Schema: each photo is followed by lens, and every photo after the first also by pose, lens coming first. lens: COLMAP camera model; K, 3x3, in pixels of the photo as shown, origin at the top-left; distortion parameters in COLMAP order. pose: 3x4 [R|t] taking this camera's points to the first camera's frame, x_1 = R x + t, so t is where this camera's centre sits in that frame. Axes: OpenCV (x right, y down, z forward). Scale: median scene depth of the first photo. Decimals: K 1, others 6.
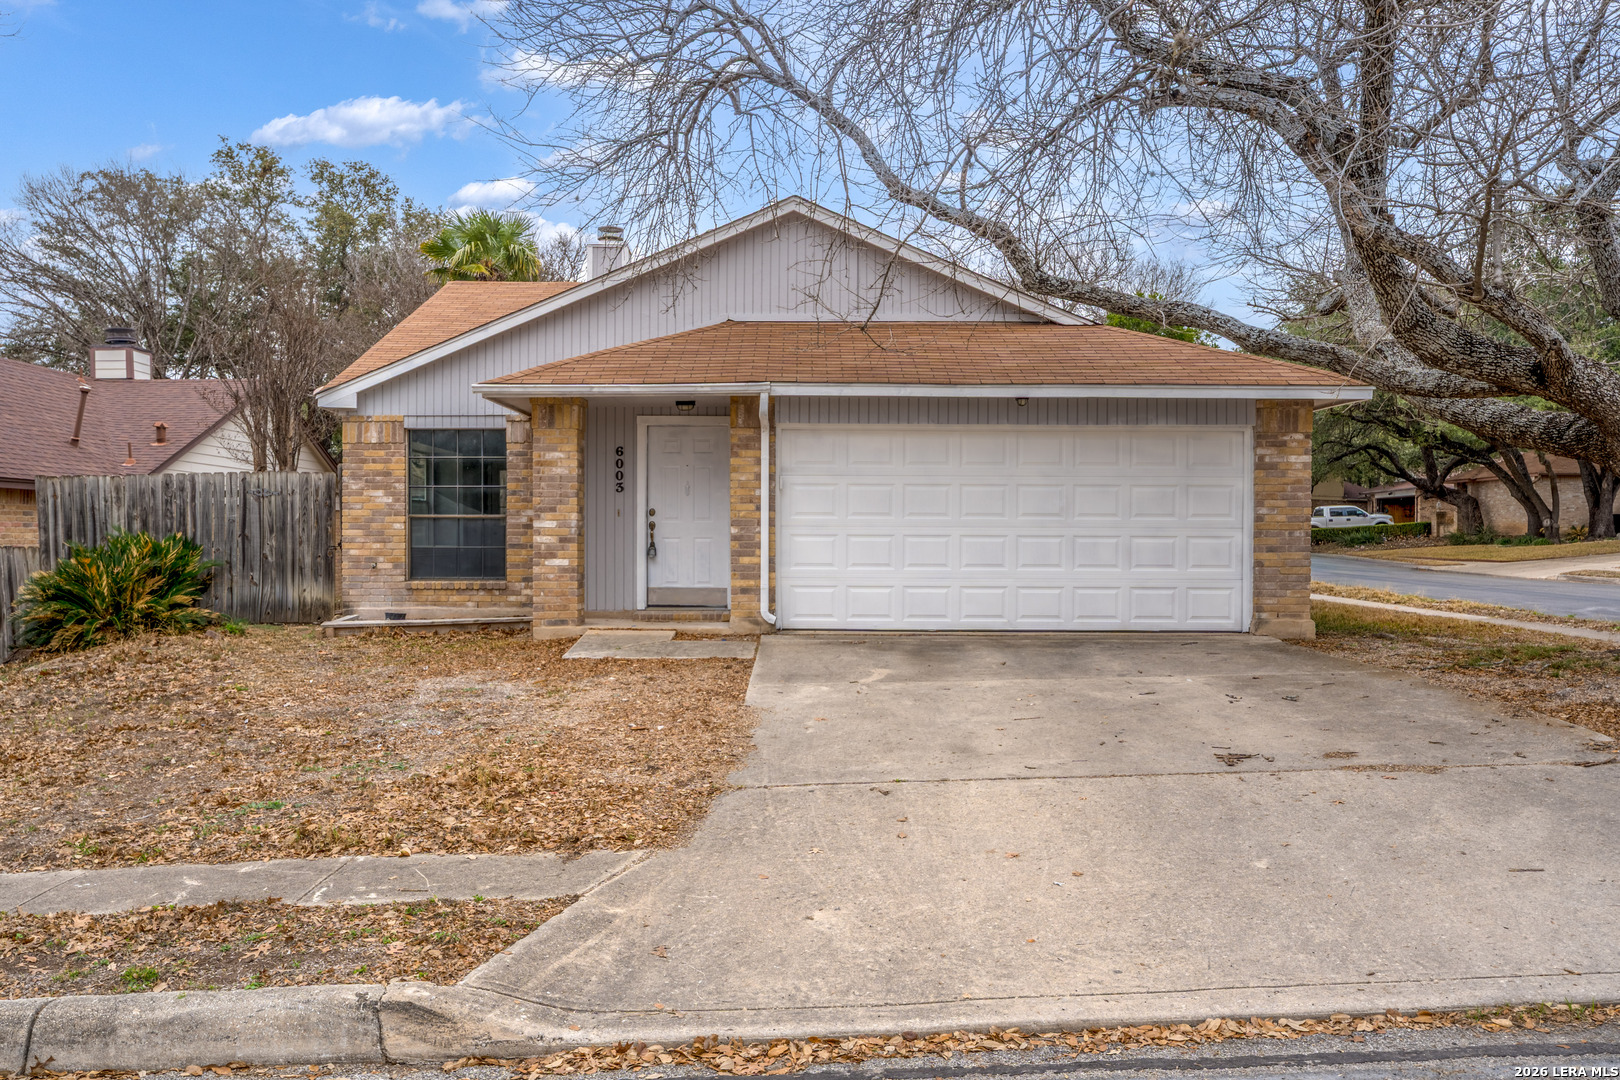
lens RADIAL K [[1326.9, 0, 806.1], [0, 1326.9, 536.4], [0, 0, 1]] dist [-0.022658, 0.034238]
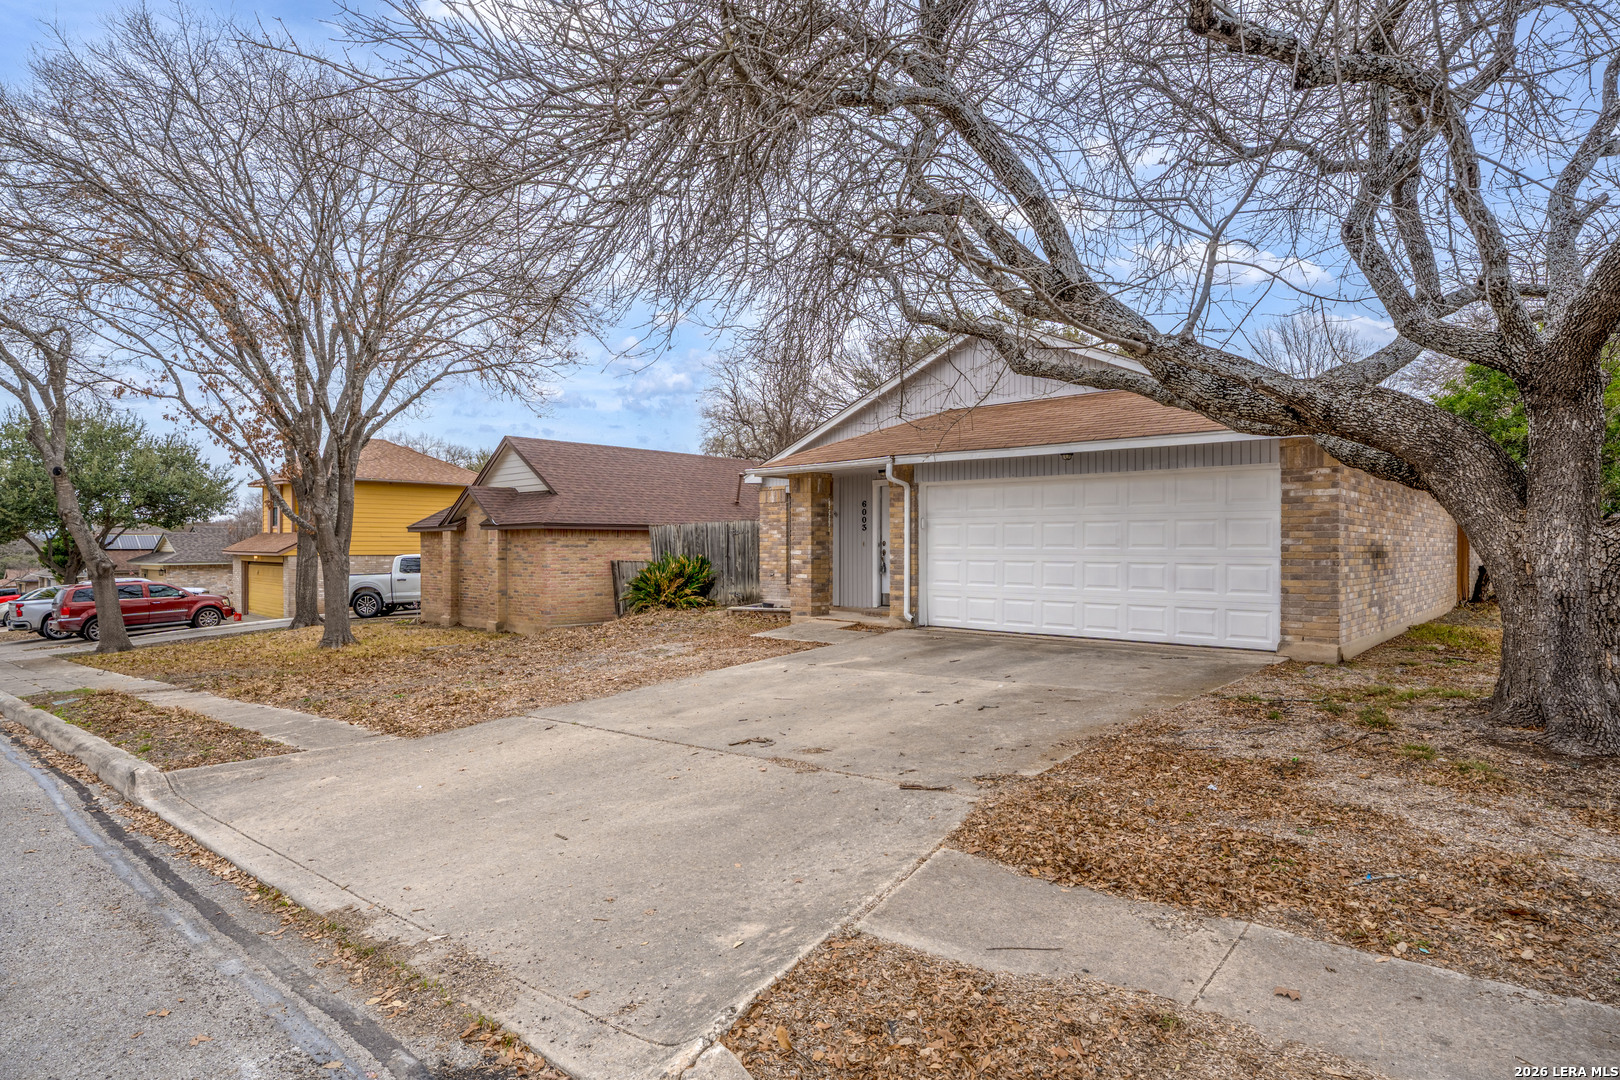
lens RADIAL K [[897.6, 0, 816.6], [0, 897.6, 544.9], [0, 0, 1]] dist [-0.010427, -0.001610]
pose [[0.750319, -0.003250, -0.661068, 0.514174], [0.004191, 0.999991, -0.000160, -0.016987], [0.661063, -0.002651, 0.750326, 0.186785]]
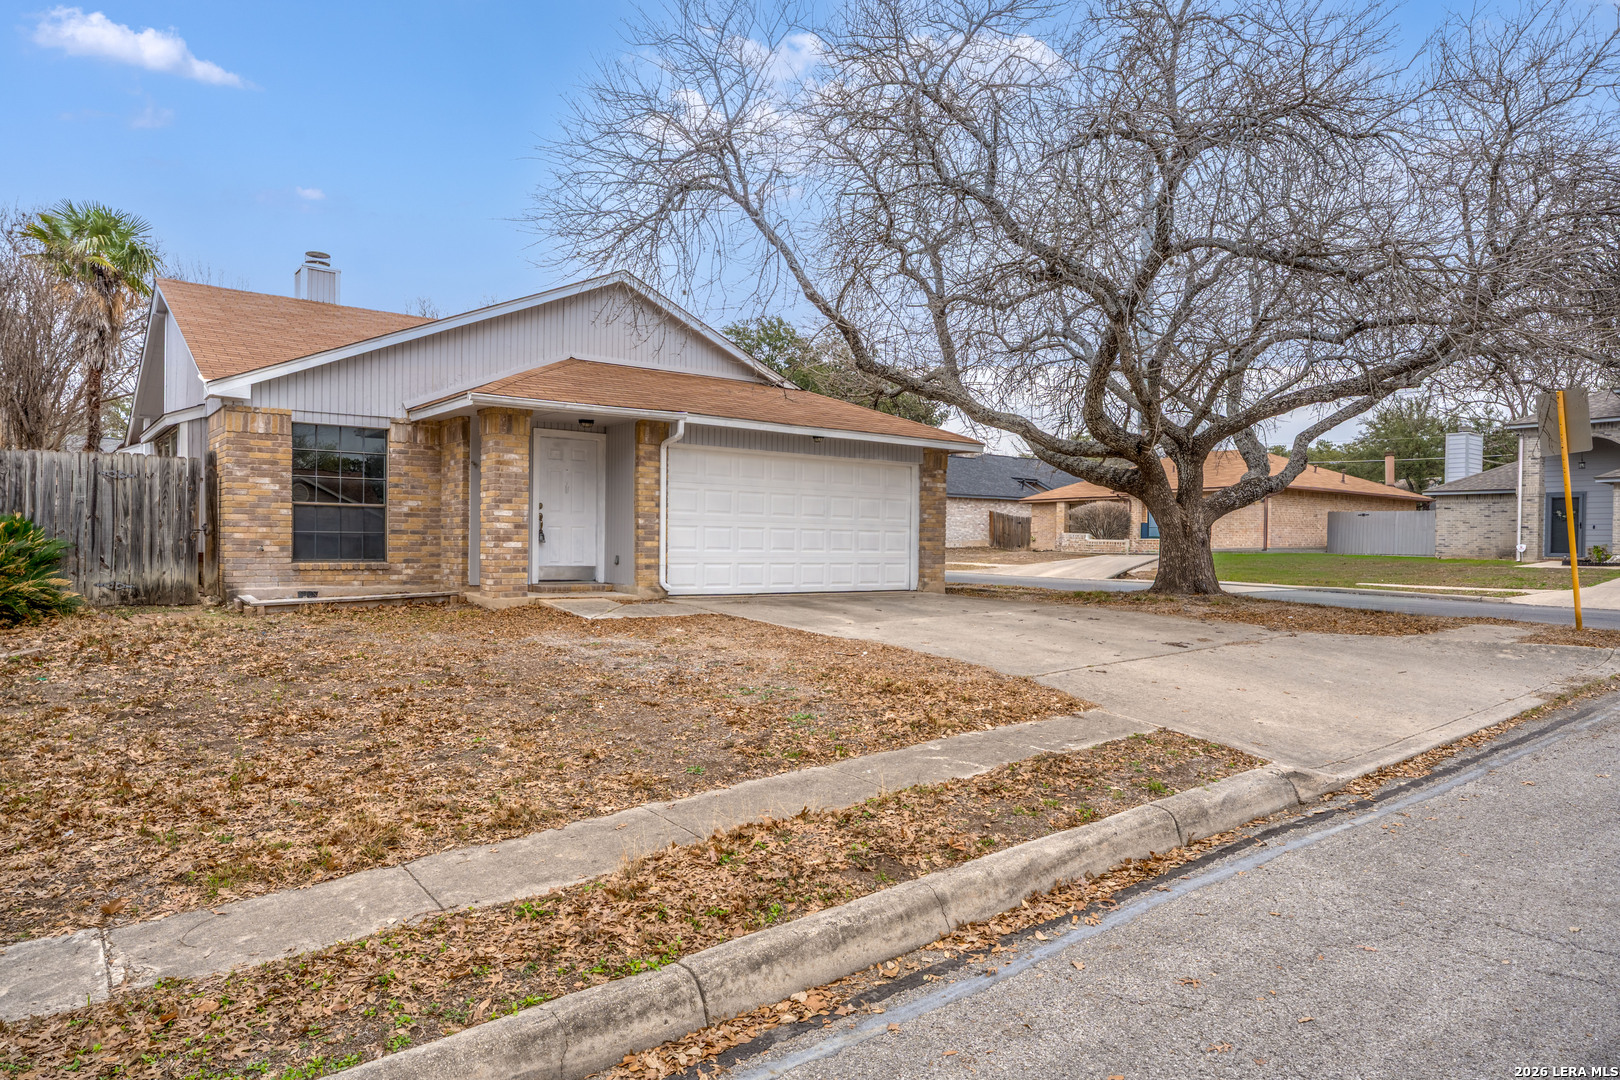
lens RADIAL K [[1005.1, 0, 807.8], [0, 1005.1, 540.6], [0, 0, 1]] dist [-0.006799, 0.002439]
pose [[0.787675, 0.008314, 0.616036, -0.513121], [-0.009736, 0.999952, -0.001046, 0.013318], [-0.616015, -0.005173, 0.787718, 0.100718]]
